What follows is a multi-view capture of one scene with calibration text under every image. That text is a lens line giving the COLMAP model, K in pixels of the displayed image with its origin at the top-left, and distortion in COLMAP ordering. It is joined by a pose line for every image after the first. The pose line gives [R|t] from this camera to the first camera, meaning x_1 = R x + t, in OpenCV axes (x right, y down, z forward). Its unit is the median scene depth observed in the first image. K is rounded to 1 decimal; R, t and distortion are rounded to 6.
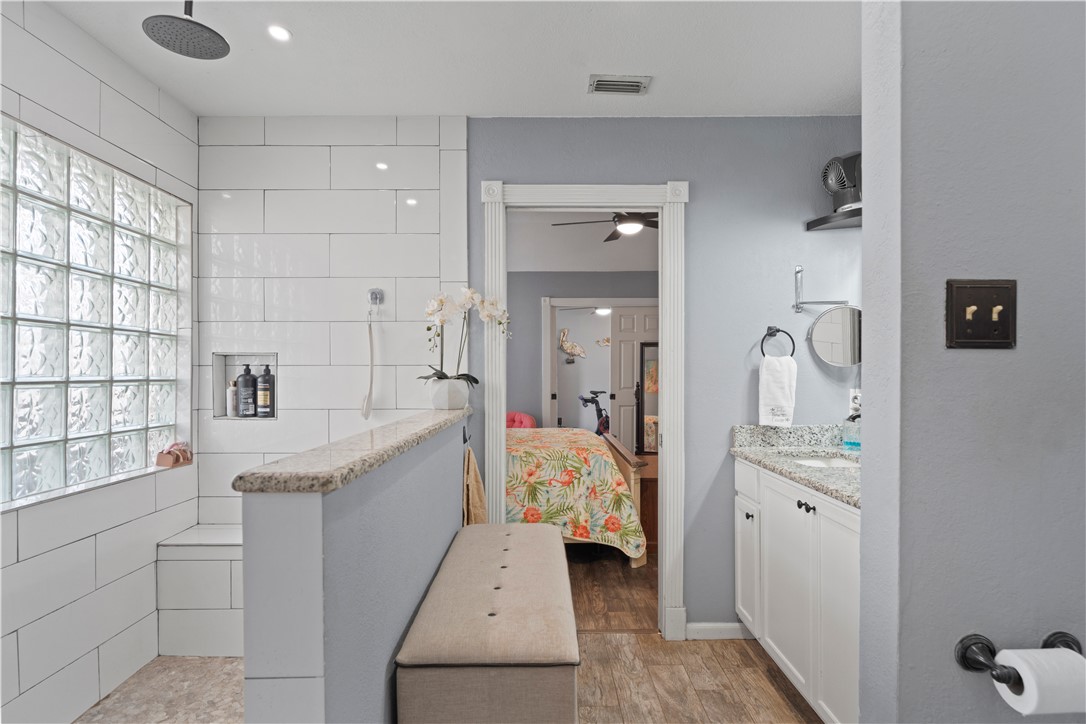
lens RADIAL K [[561.0, 0, 544.9], [0, 561.0, 363.9], [0, 0, 1]] dist [-0.000733, 0.000190]
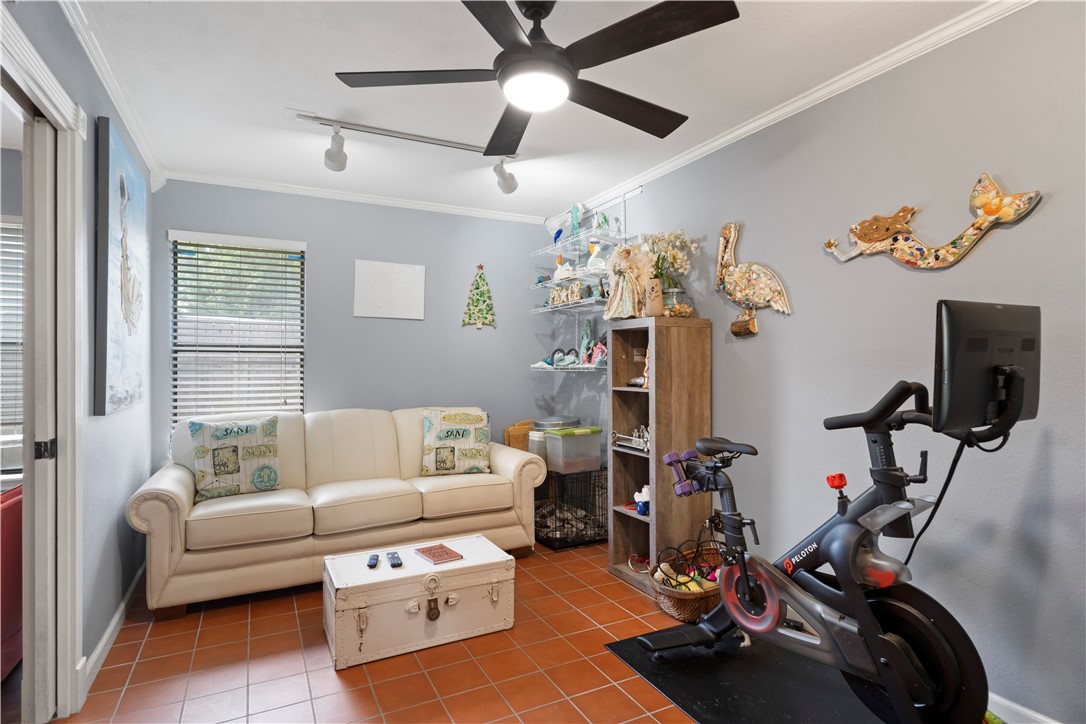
lens RADIAL K [[561.0, 0, 543.2], [0, 561.0, 357.8], [0, 0, 1]] dist [-0.000733, 0.000190]
pose [[0.453536, -0.006064, -0.891217, 0.273879], [-0.004140, 0.999952, -0.008911, 0.014094], [0.891228, 0.007731, 0.453489, 0.817345]]
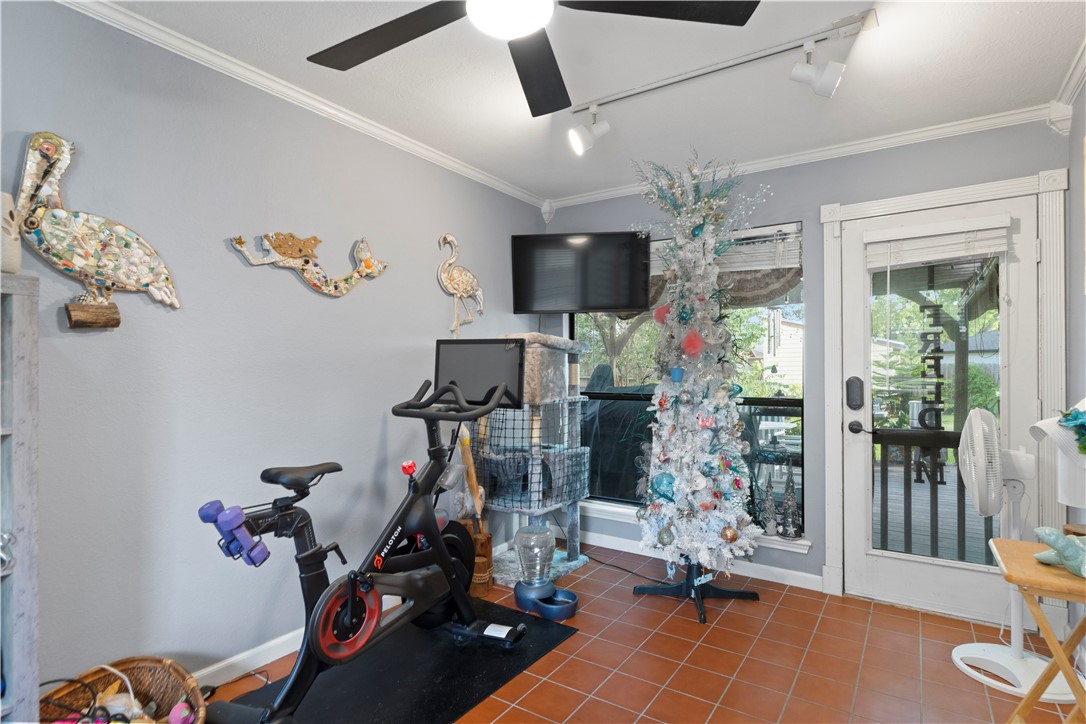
lens RADIAL K [[561.0, 0, 543.6], [0, 561.0, 367.8], [0, 0, 1]] dist [-0.000733, 0.000190]
pose [[0.557088, 0.006803, 0.830426, -0.027195], [-0.002724, 0.999976, -0.006365, 0.013392], [-0.830449, 0.001284, 0.557093, 0.814069]]
